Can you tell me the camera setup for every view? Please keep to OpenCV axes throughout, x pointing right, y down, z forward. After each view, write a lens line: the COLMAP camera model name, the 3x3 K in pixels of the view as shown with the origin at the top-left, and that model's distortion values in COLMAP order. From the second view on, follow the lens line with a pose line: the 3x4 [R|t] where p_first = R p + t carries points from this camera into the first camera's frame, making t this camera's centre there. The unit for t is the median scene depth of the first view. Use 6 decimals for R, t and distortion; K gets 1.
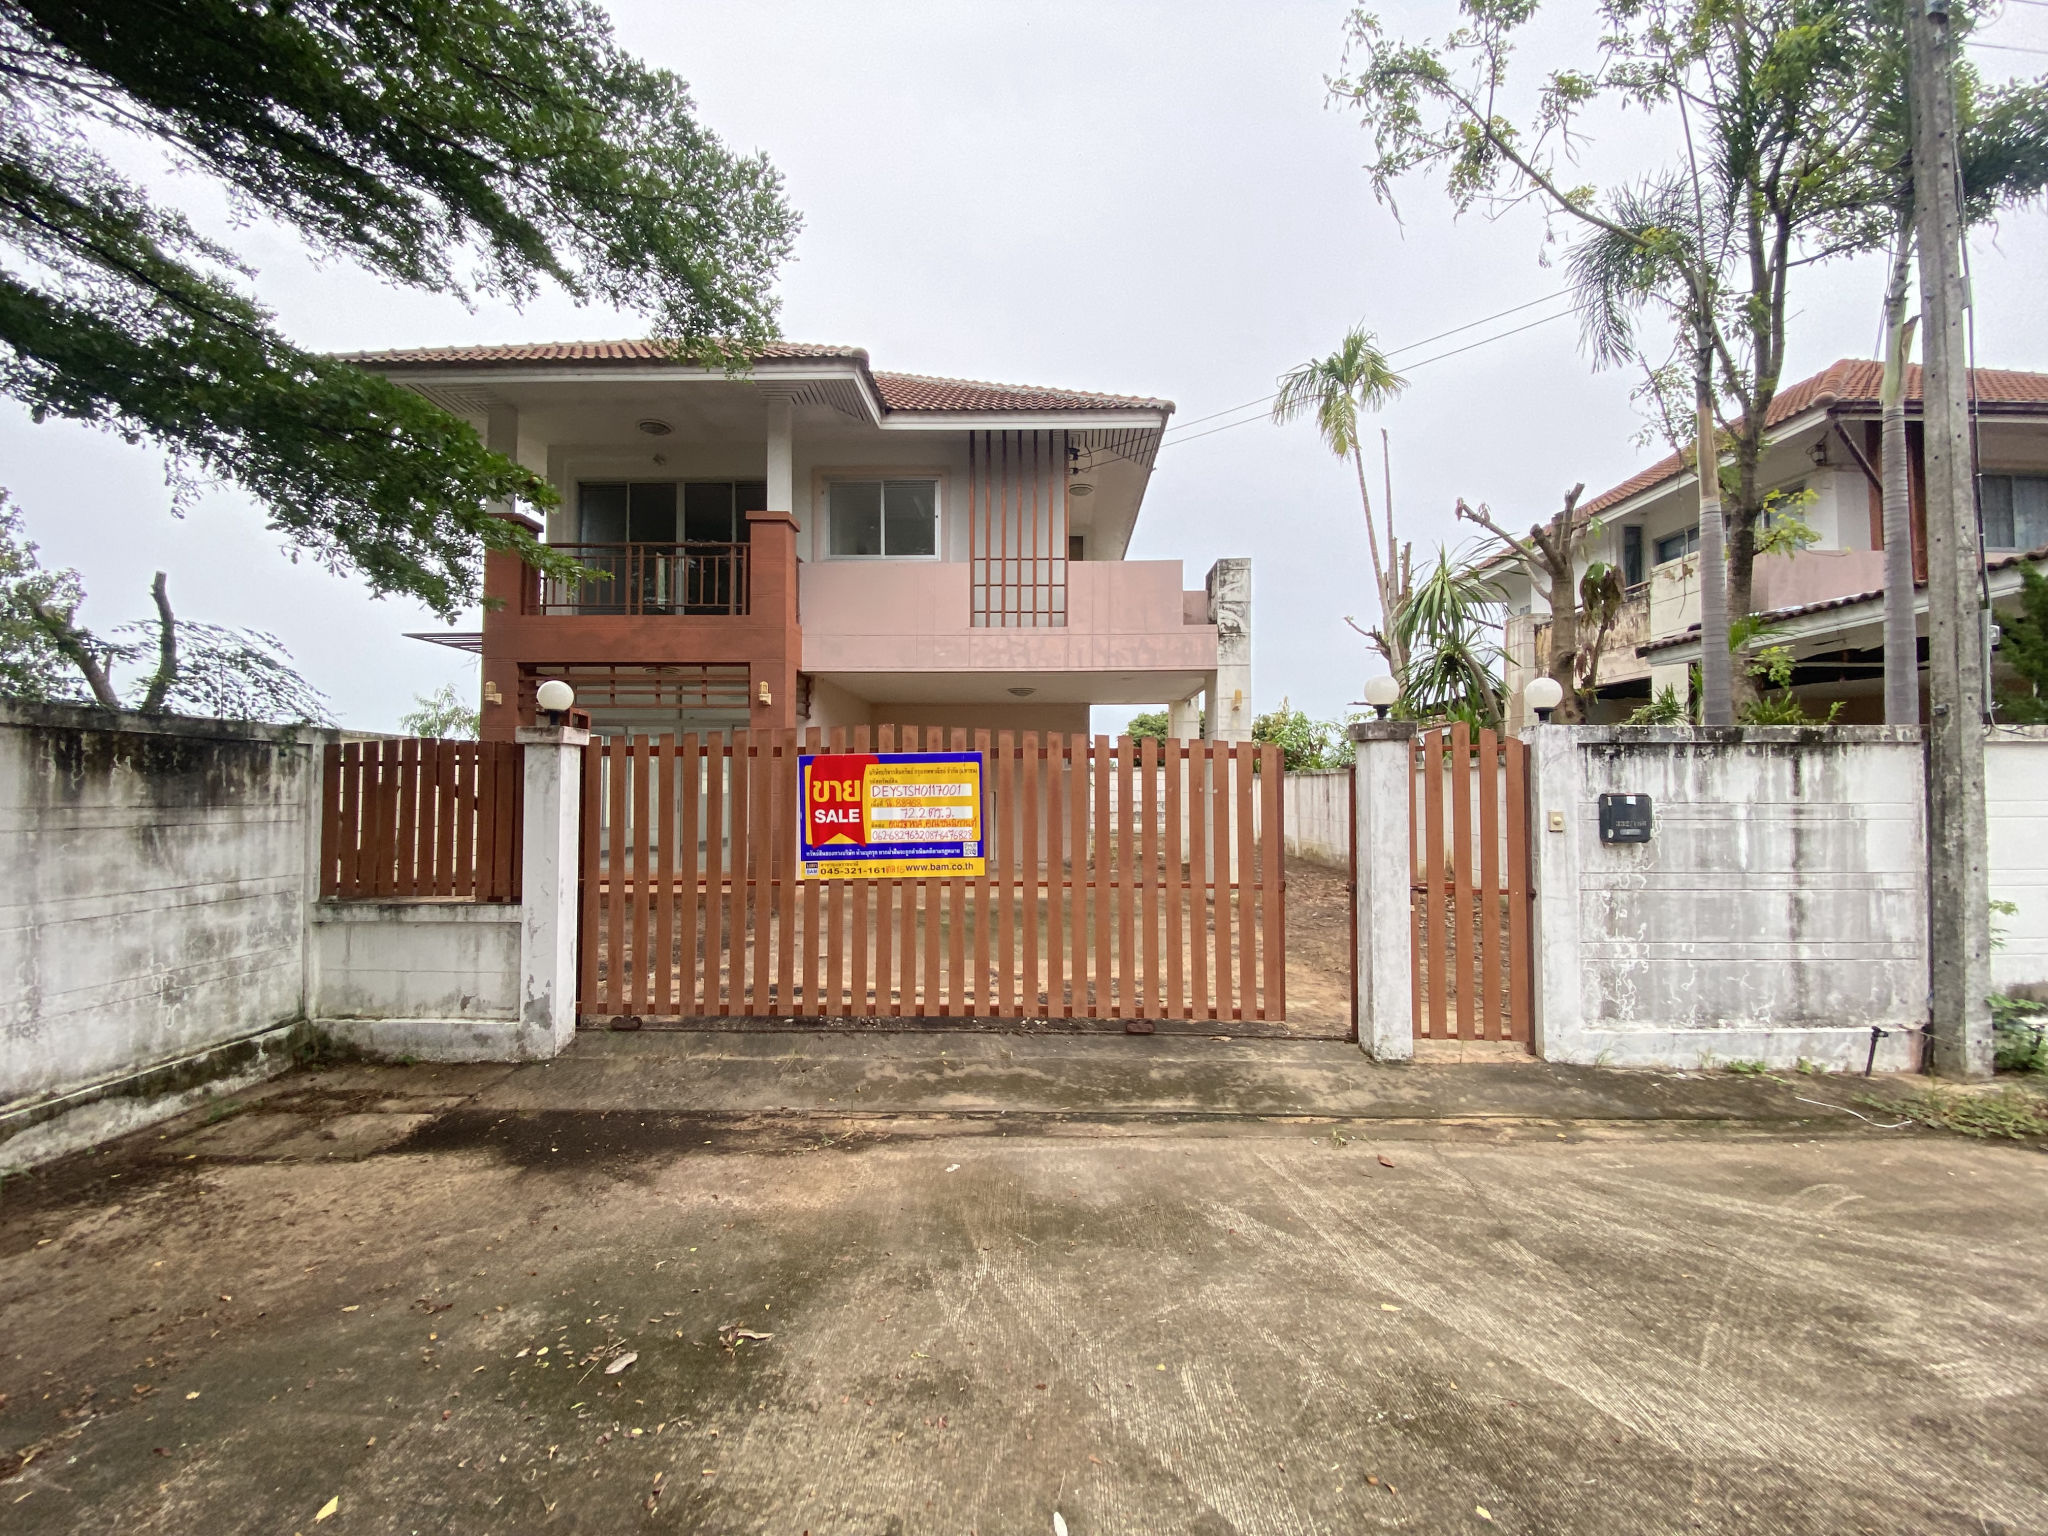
lens RADIAL K [[847.0, 0, 1018.6], [0, 847.0, 758.6], [0, 0, 1]] dist [-0.019303, -0.003321]
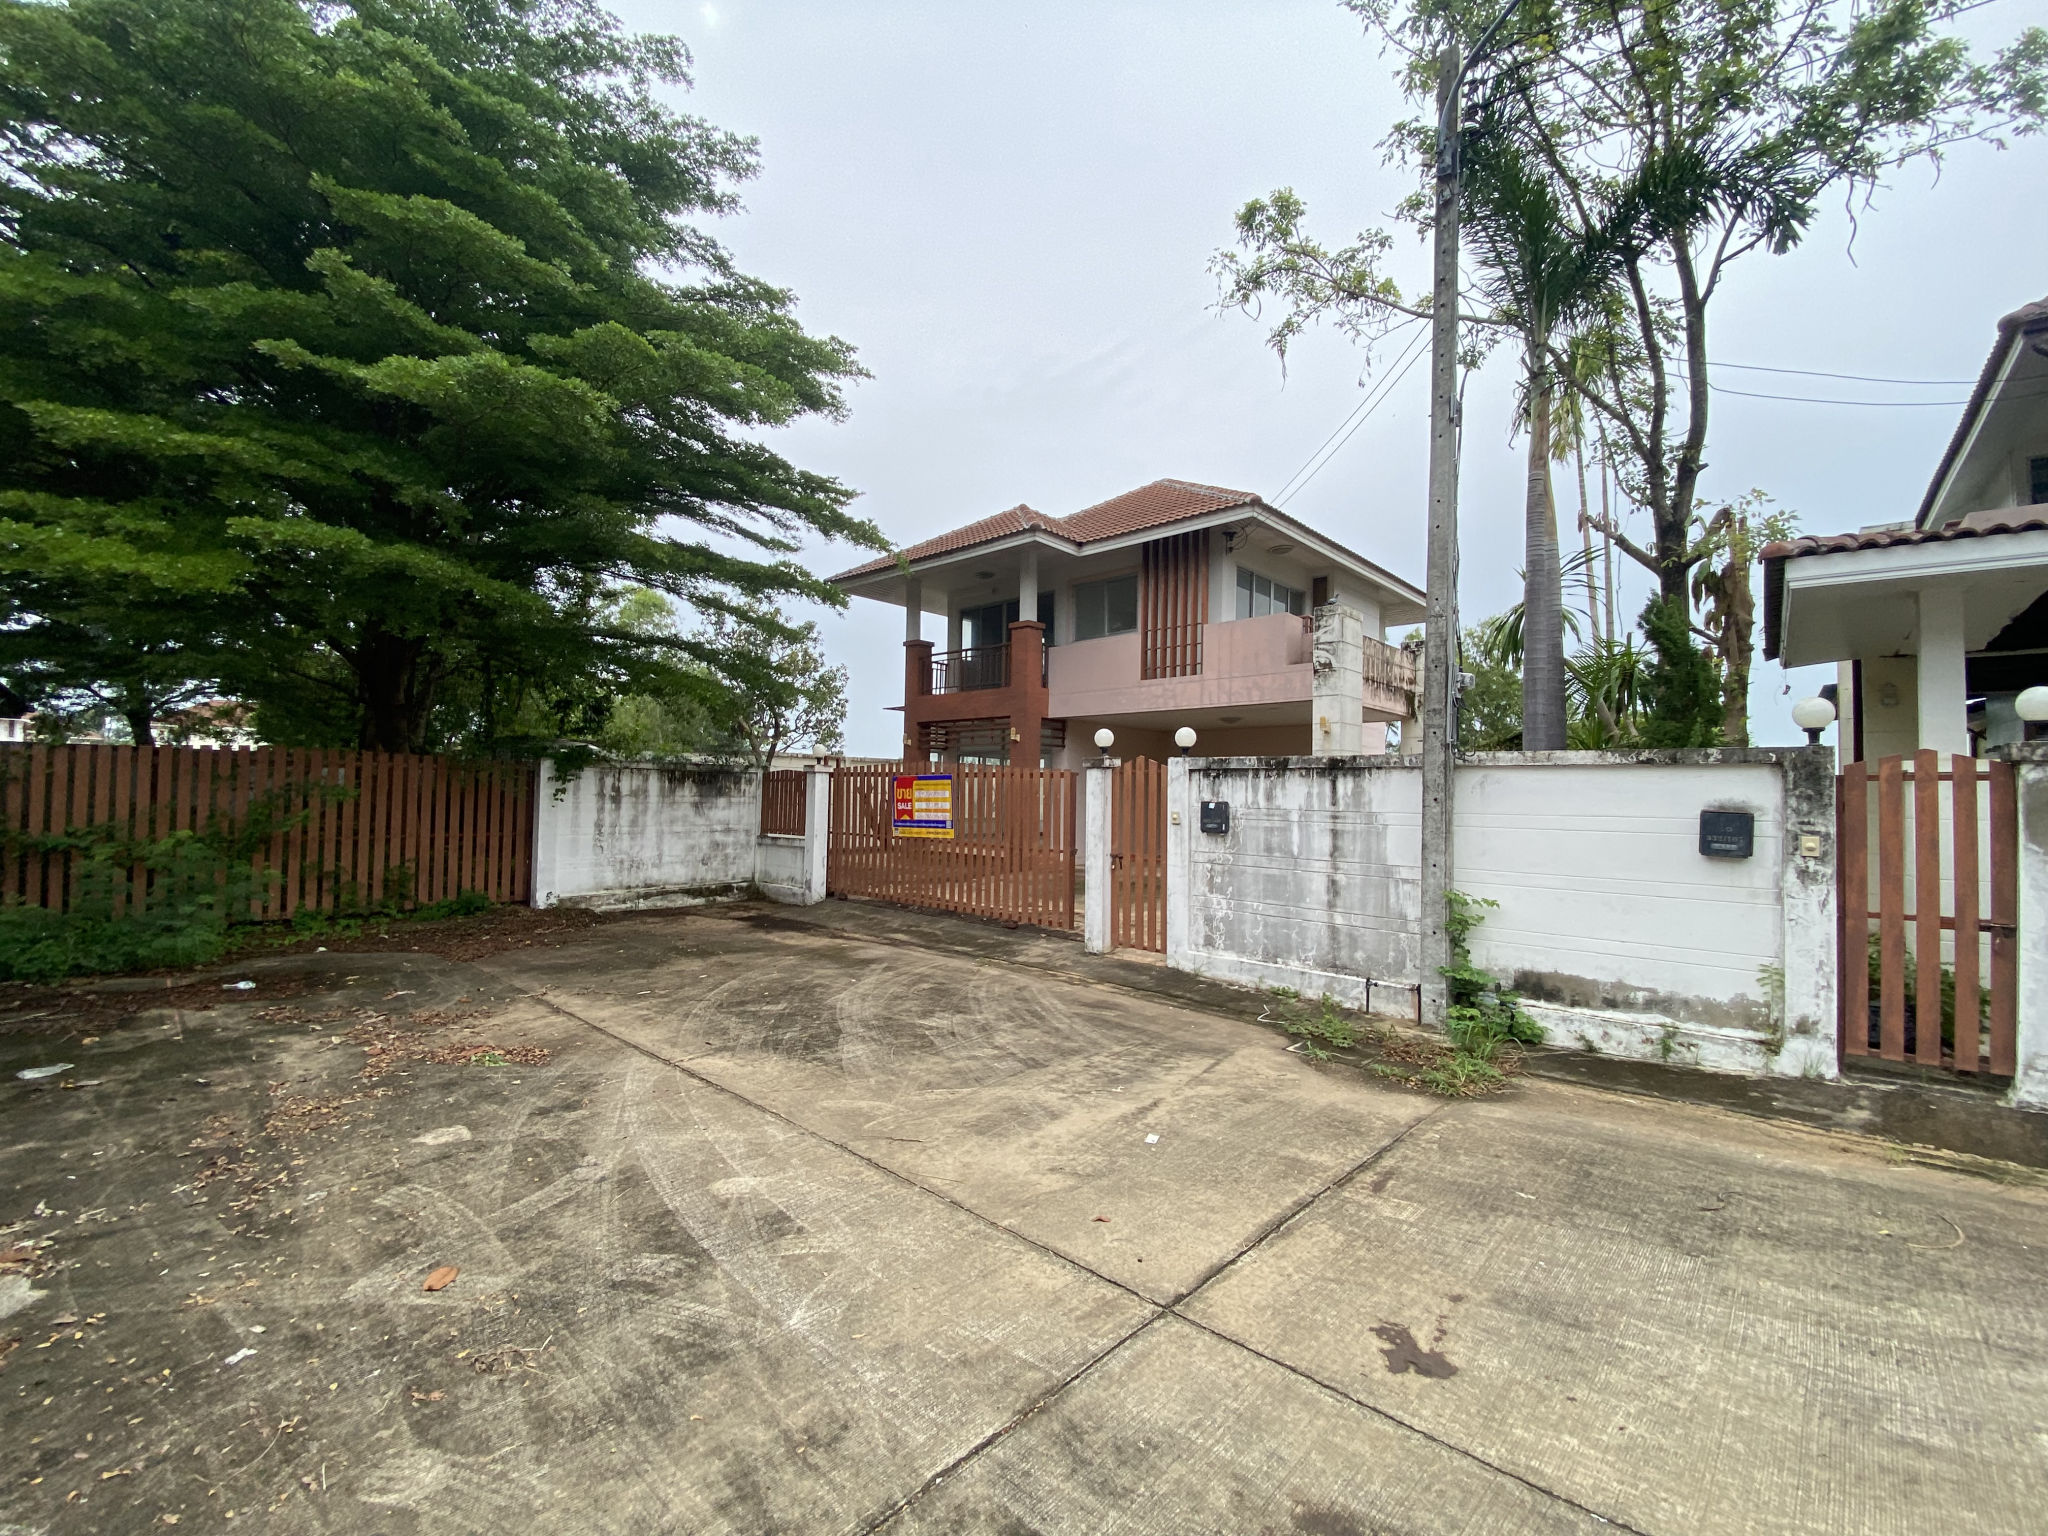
lens RADIAL K [[847.0, 0, 1033.6], [0, 847.0, 763.1], [0, 0, 1]] dist [-0.019303, -0.003321]
pose [[0.758304, -0.011393, -0.651802, 1.480703], [0.007638, 0.999934, -0.008591, -0.018293], [0.651857, 0.001536, 0.758341, -0.399436]]
